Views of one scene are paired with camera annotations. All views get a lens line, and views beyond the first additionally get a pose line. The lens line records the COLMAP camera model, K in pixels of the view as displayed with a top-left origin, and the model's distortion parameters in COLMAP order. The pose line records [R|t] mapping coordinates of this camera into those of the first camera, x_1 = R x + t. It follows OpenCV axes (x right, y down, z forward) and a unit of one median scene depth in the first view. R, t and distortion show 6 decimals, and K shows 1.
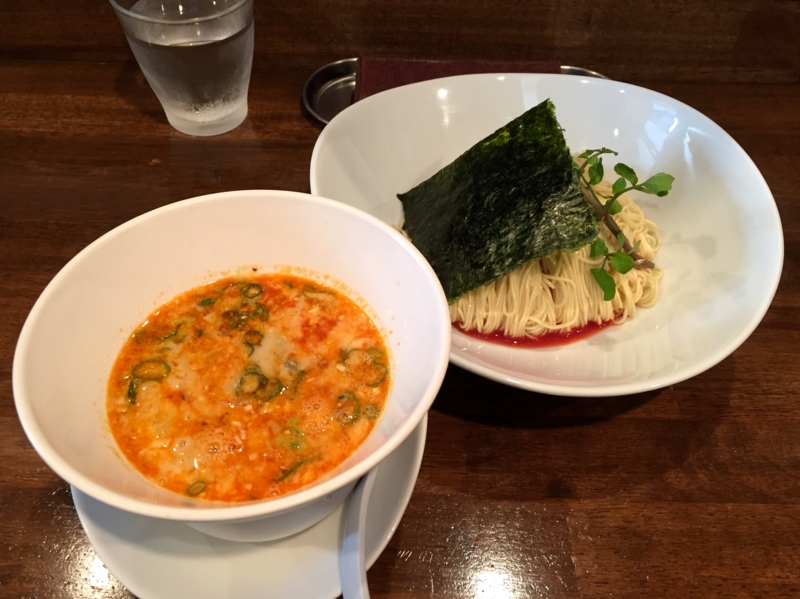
lens RADIAL K [[826.1, 0, 405.1], [0, 826.1, 297.2], [0, 0, 1]] dist [0.081535, -0.164964]
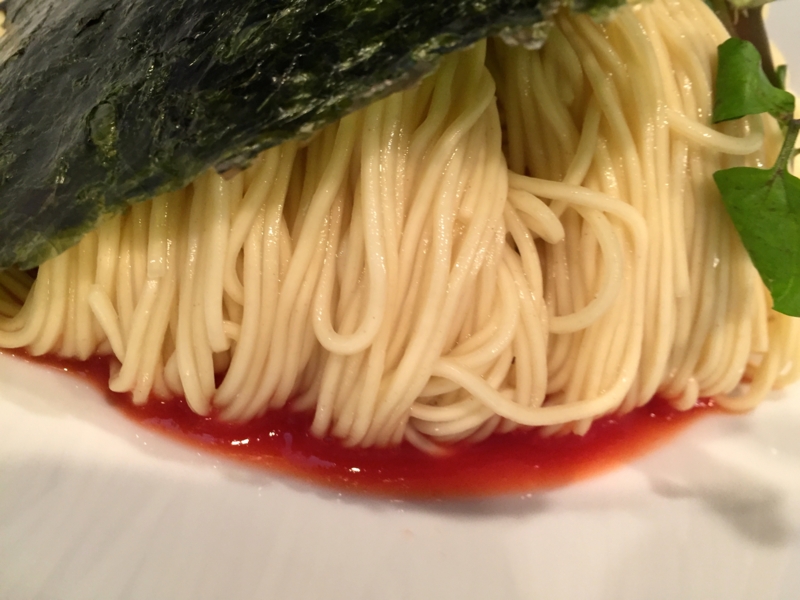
lens RADIAL K [[839.9, 0, 444.2], [0, 839.9, 316.1], [0, 0, 1]] dist [0.093849, -0.241325]
pose [[0.968903, 0.087456, 0.231468, 0.119528], [-0.086025, 0.996160, -0.016289, 0.018475], [-0.232004, -0.004130, 0.972706, 0.933669]]
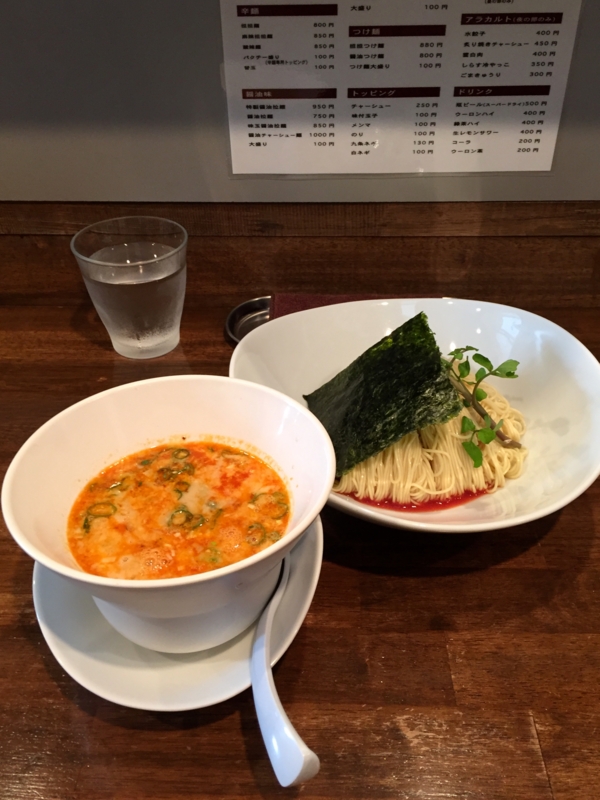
lens RADIAL K [[826.1, 0, 296.9], [0, 826.1, 371.0], [0, 0, 1]] dist [0.081535, -0.164964]
pose [[0.998908, -0.025181, -0.039343, 0.041588], [0.015723, 0.974361, -0.224439, 0.153536], [0.043986, 0.223575, 0.973694, -0.237227]]
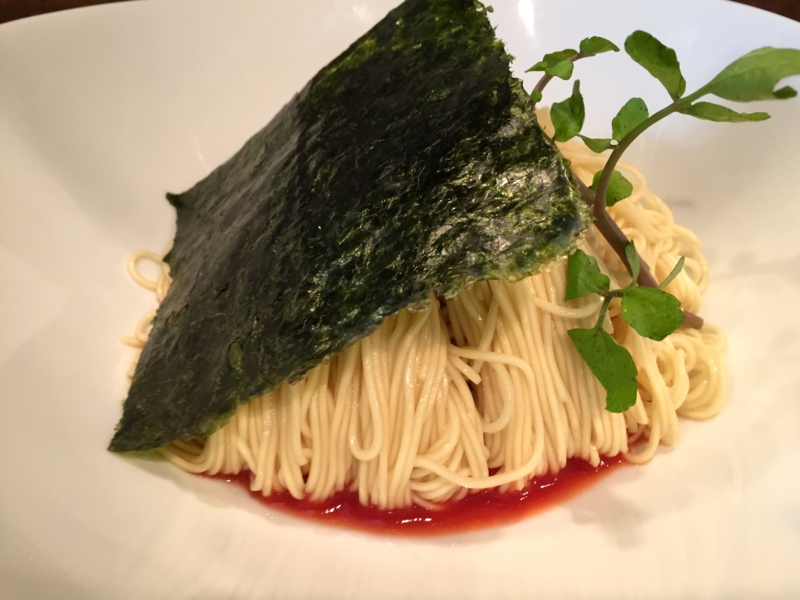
lens RADIAL K [[826.1, 0, 405.1], [0, 826.1, 297.7], [0, 0, 1]] dist [0.081535, -0.164964]
pose [[0.998692, -0.024898, 0.044662, 0.152192], [0.029138, 0.994862, -0.096955, -0.015790], [-0.042018, 0.098130, 0.994286, 0.719825]]
